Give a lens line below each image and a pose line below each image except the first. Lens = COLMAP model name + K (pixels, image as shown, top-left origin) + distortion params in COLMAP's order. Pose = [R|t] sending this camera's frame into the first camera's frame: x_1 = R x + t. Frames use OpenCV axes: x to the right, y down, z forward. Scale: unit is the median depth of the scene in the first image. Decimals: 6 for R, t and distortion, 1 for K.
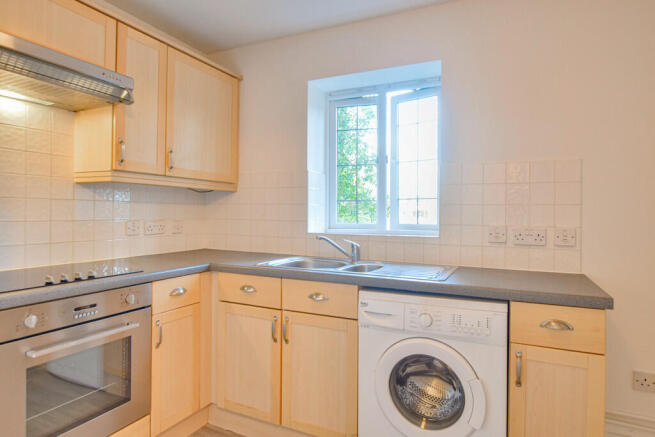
lens RADIAL K [[444.4, 0, 327.5], [0, 444.4, 218.5], [0, 0, 1]] dist [0.000479, 0.000698]
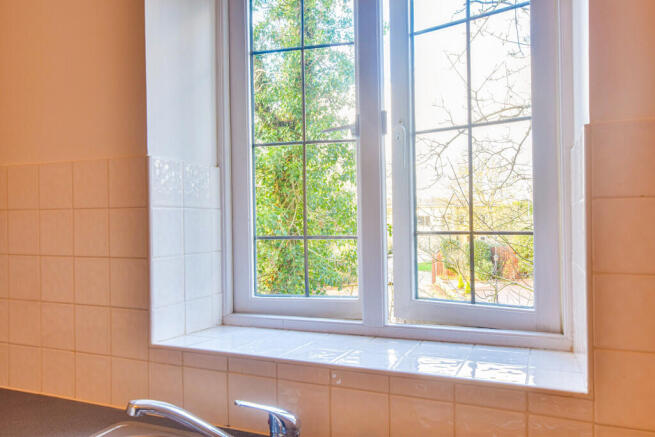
lens RADIAL K [[444.4, 0, 327.5], [0, 444.4, 218.5], [0, 0, 1]] dist [0.000479, 0.000698]
pose [[0.999462, -0.017216, 0.027906, 0.094421], [0.017066, 0.999839, 0.005625, -0.072745], [-0.027998, -0.005146, 0.999595, 0.792906]]
